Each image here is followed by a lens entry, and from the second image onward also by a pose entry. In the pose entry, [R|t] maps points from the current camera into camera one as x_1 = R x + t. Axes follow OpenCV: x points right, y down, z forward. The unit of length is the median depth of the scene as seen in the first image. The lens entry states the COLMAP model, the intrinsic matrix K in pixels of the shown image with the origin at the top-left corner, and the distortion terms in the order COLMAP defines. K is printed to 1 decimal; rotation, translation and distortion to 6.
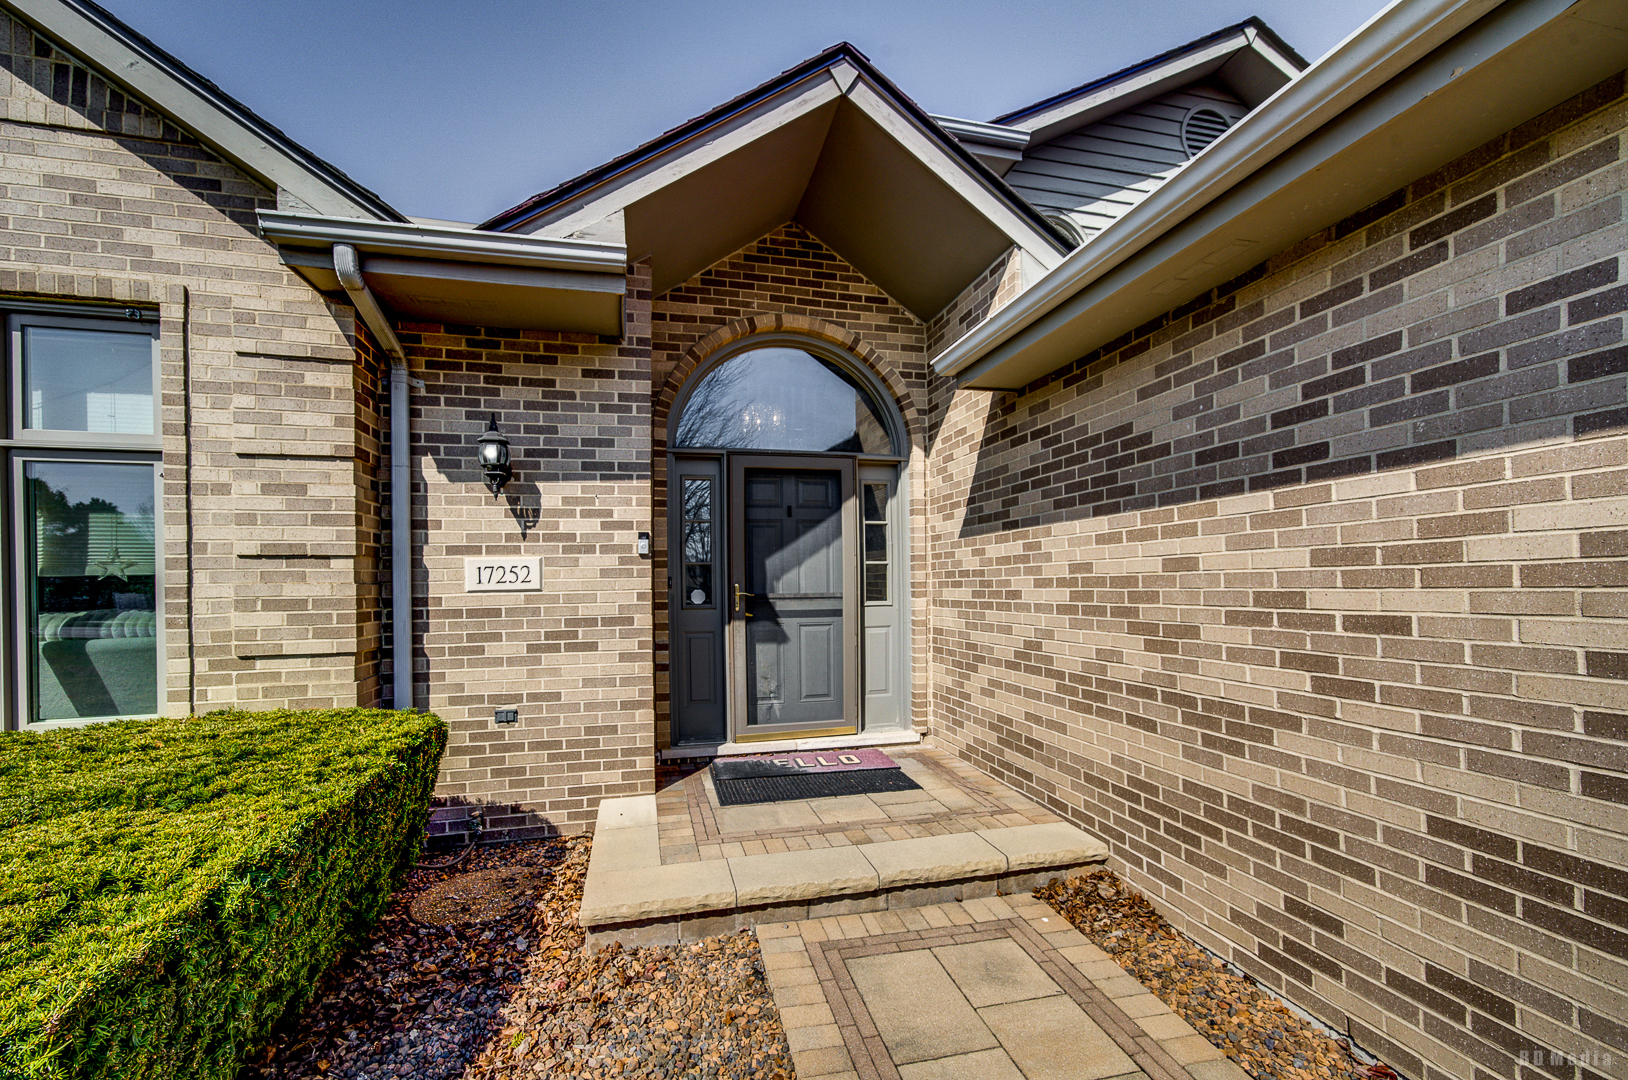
lens RADIAL K [[597.7, 0, 810.7], [0, 597.7, 569.2], [0, 0, 1]] dist [-0.000331, 0.000055]
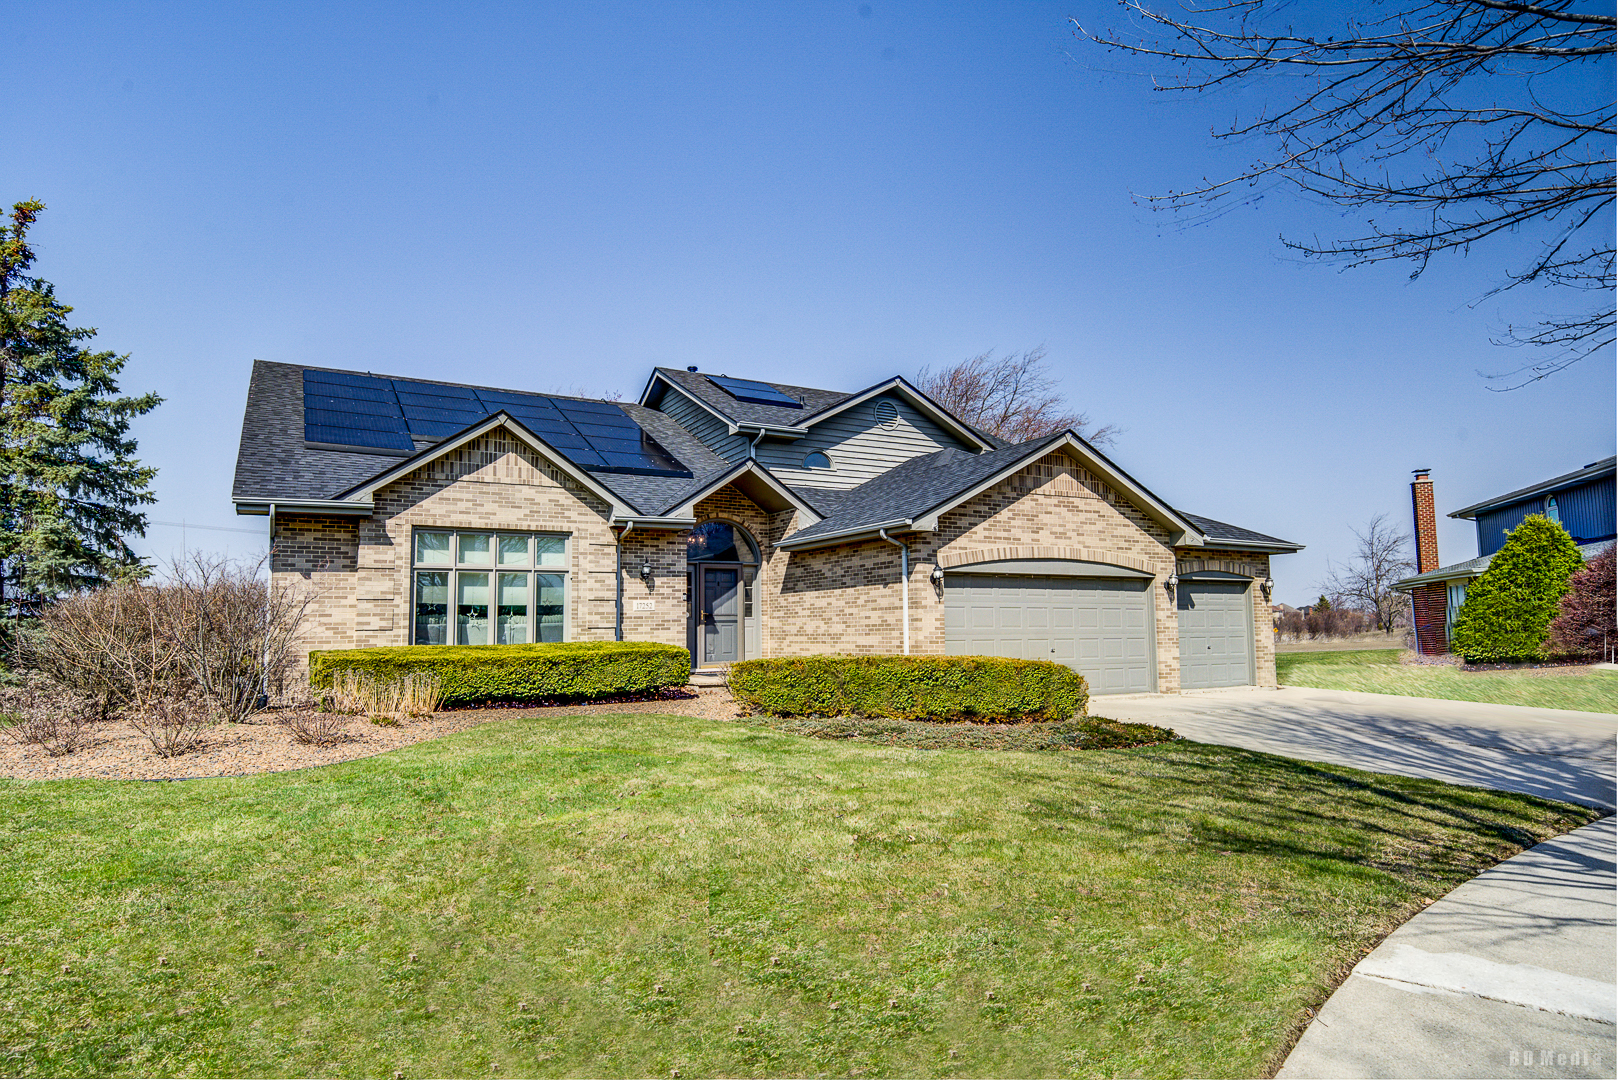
lens RADIAL K [[915.2, 0, 809.0], [0, 915.2, 540.0], [0, 0, 1]] dist [0.000025, -0.000001]
pose [[0.957826, 0.026149, 0.286157, -1.084757], [-0.003946, 0.996954, -0.077893, 0.036019], [-0.287322, 0.073478, 0.955012, -4.010590]]
